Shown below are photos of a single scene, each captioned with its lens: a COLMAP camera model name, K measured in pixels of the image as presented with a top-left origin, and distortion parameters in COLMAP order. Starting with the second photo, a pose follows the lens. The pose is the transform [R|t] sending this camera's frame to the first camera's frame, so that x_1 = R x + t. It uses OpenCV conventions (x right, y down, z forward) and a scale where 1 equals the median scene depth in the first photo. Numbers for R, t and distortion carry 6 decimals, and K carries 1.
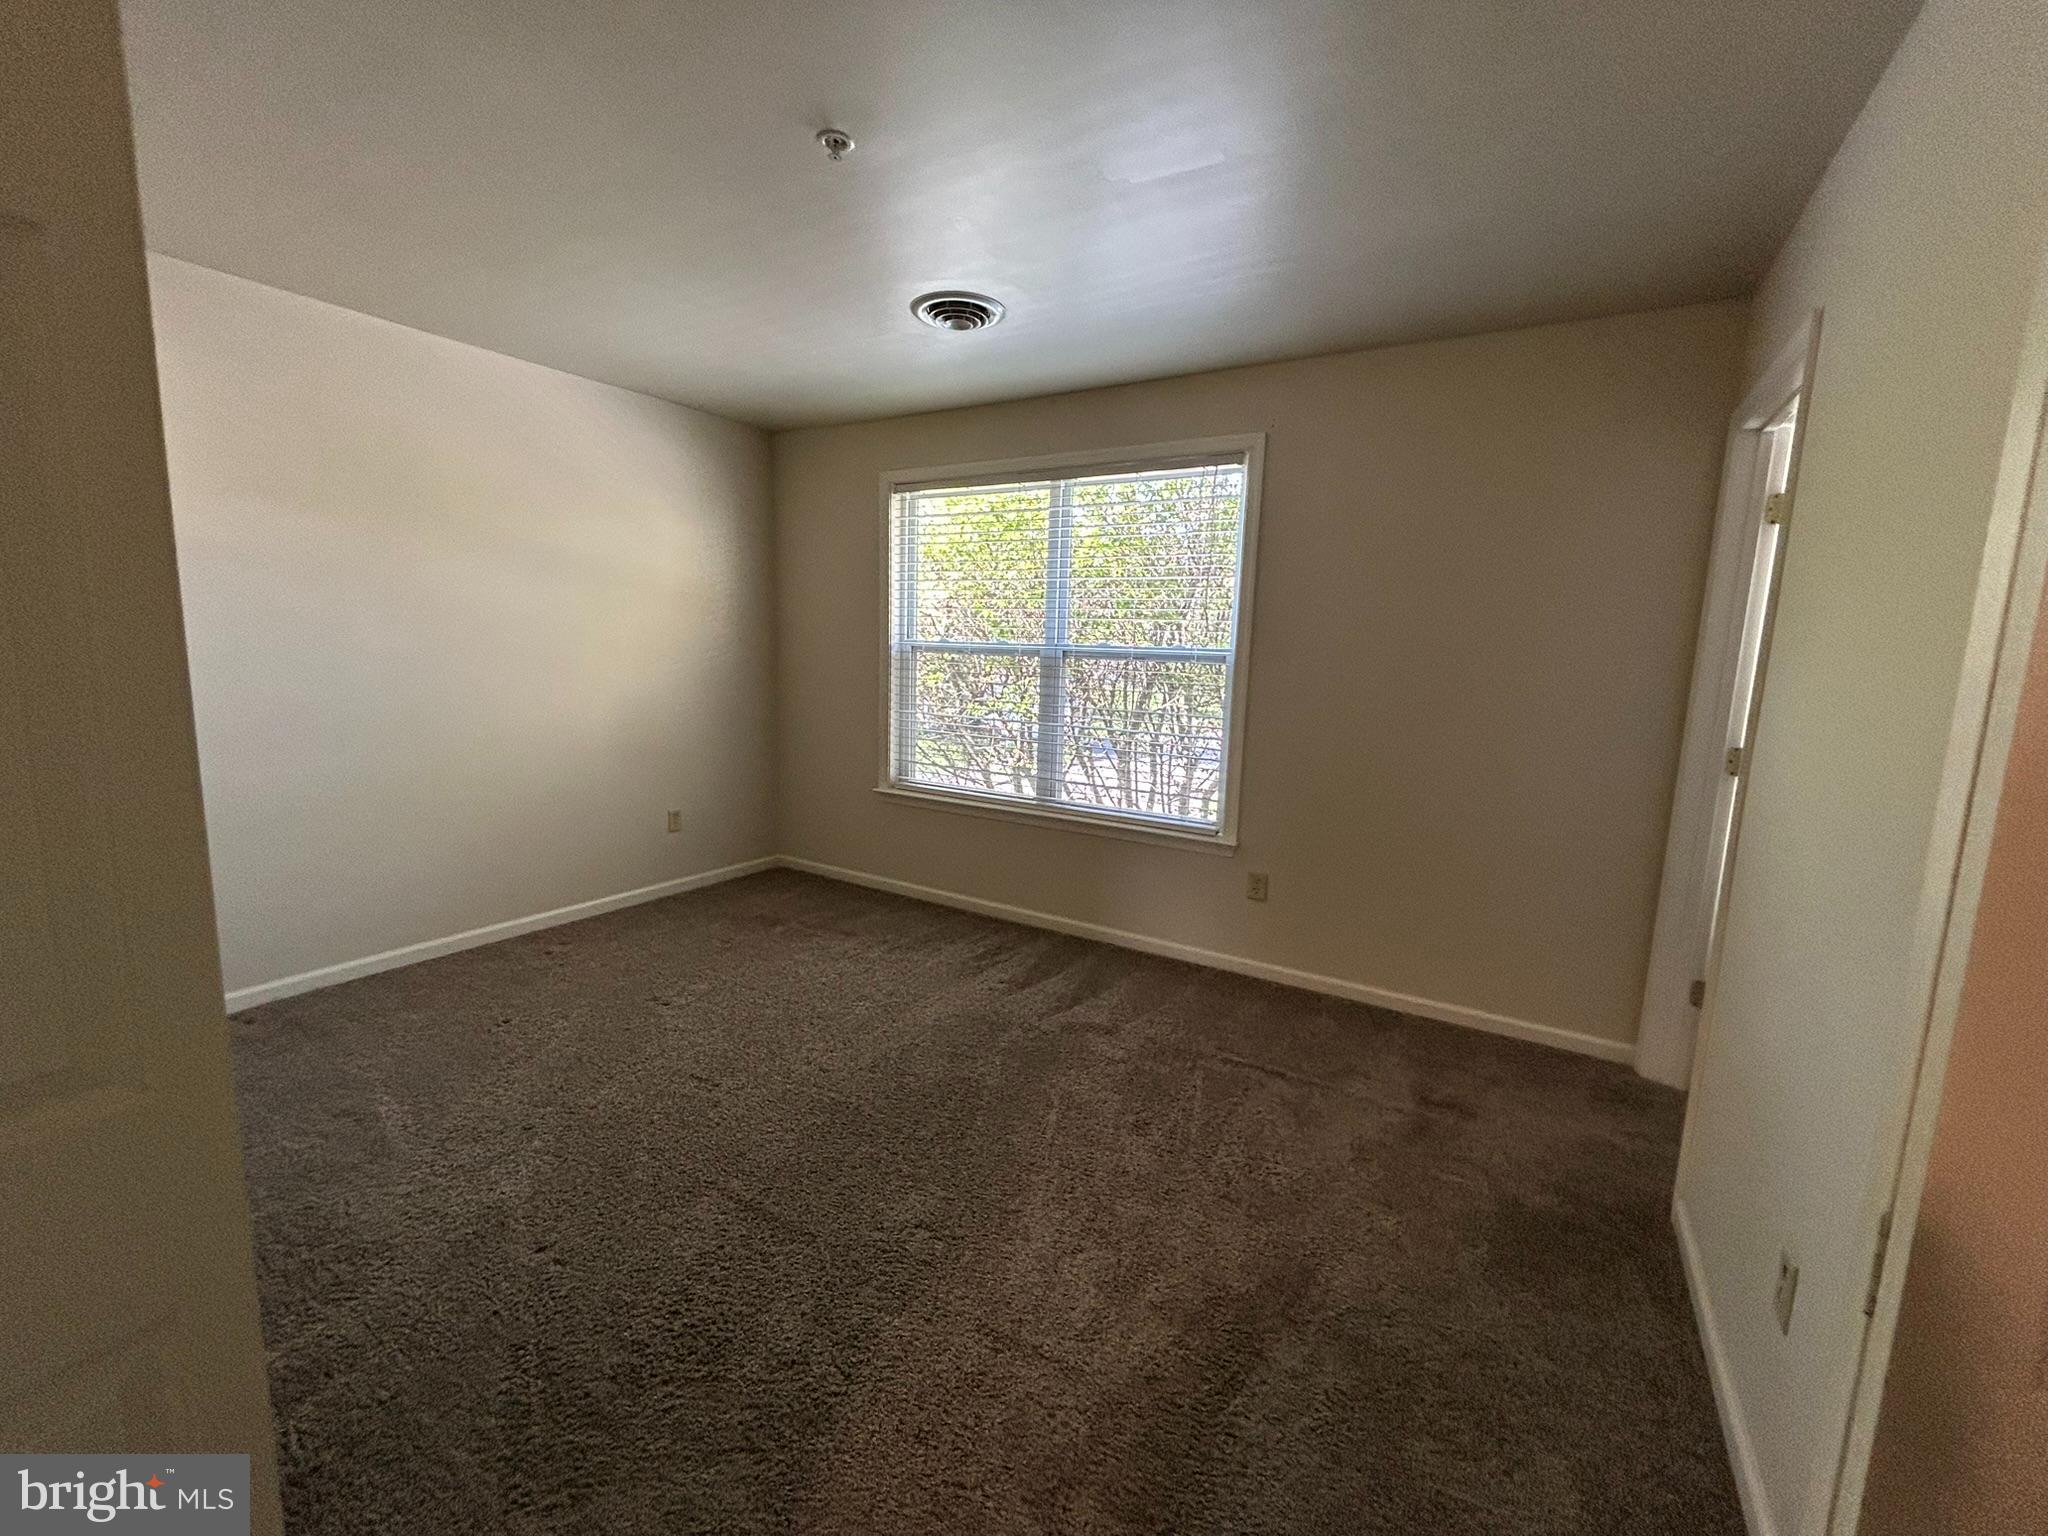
lens RADIAL K [[831.3, 0, 1024.0], [0, 831.3, 768.0], [0, 0, 1]] dist [-0.000519, -0.000019]
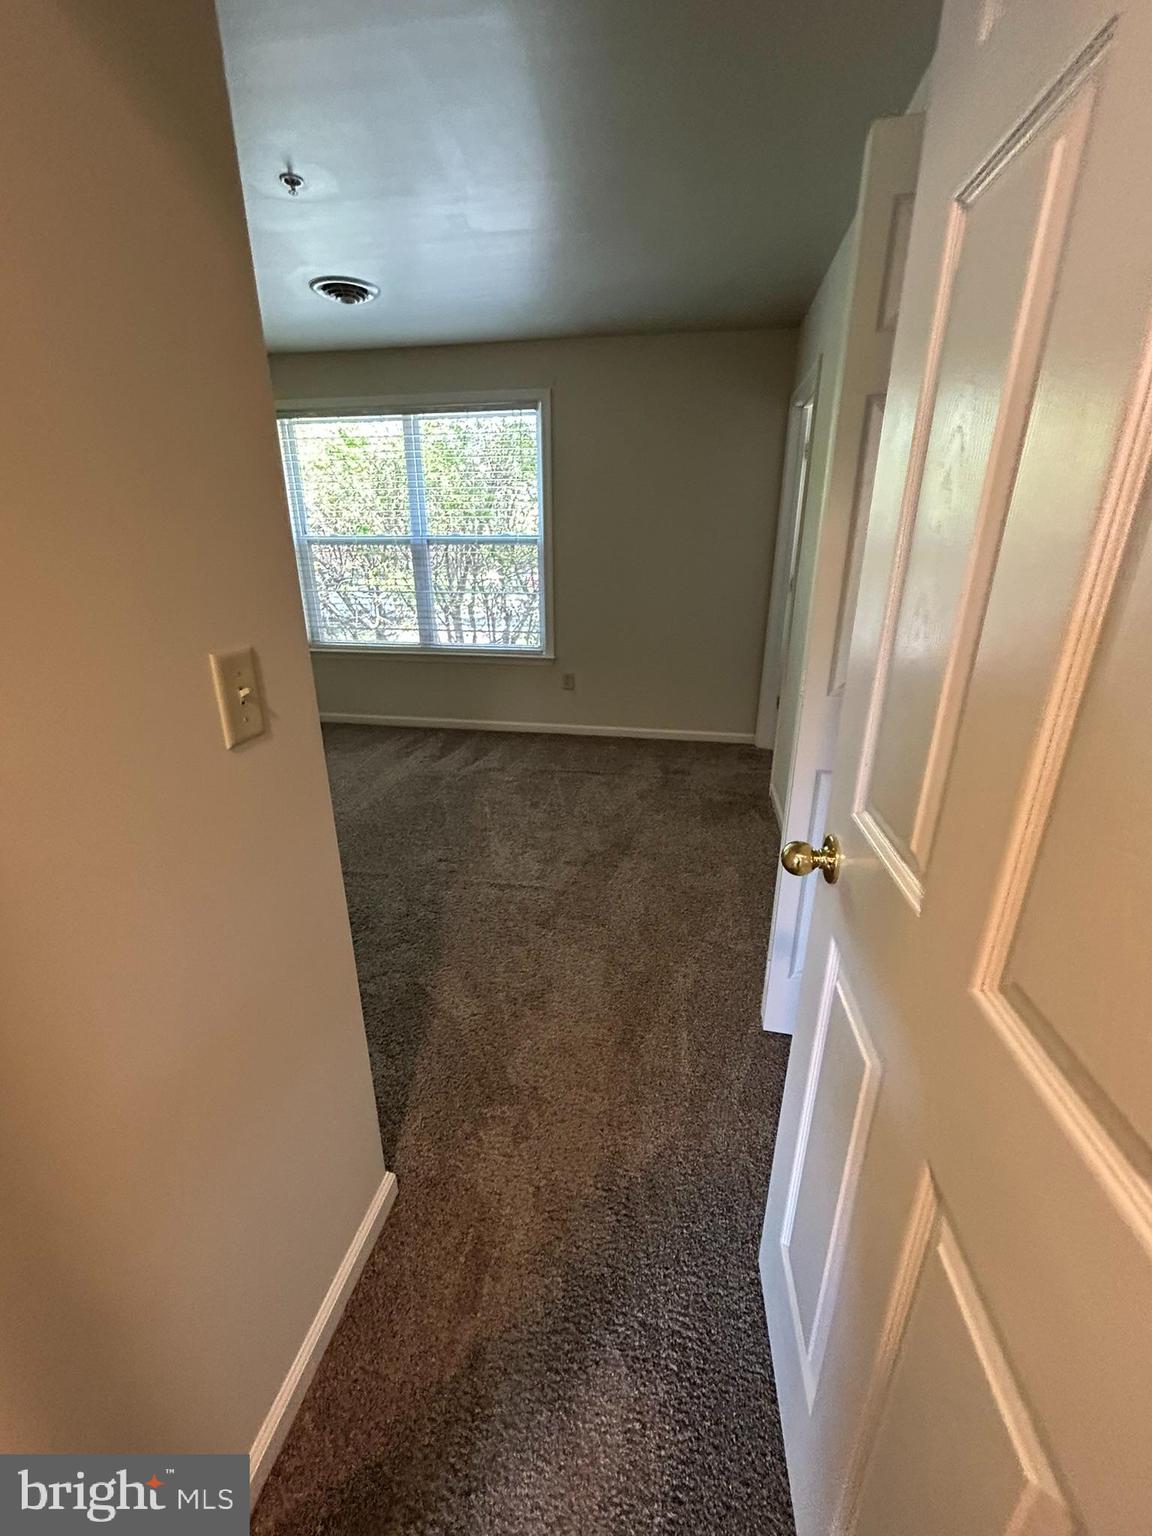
lens RADIAL K [[623.4, 0, 576.0], [0, 623.4, 768.0], [0, 0, 1]] dist [-0.000519, -0.000019]
pose [[0.930694, -0.156055, 0.330841, -0.158094], [0.083681, 0.971279, 0.222742, 0.032098], [-0.356099, -0.179619, 0.917022, -0.215269]]
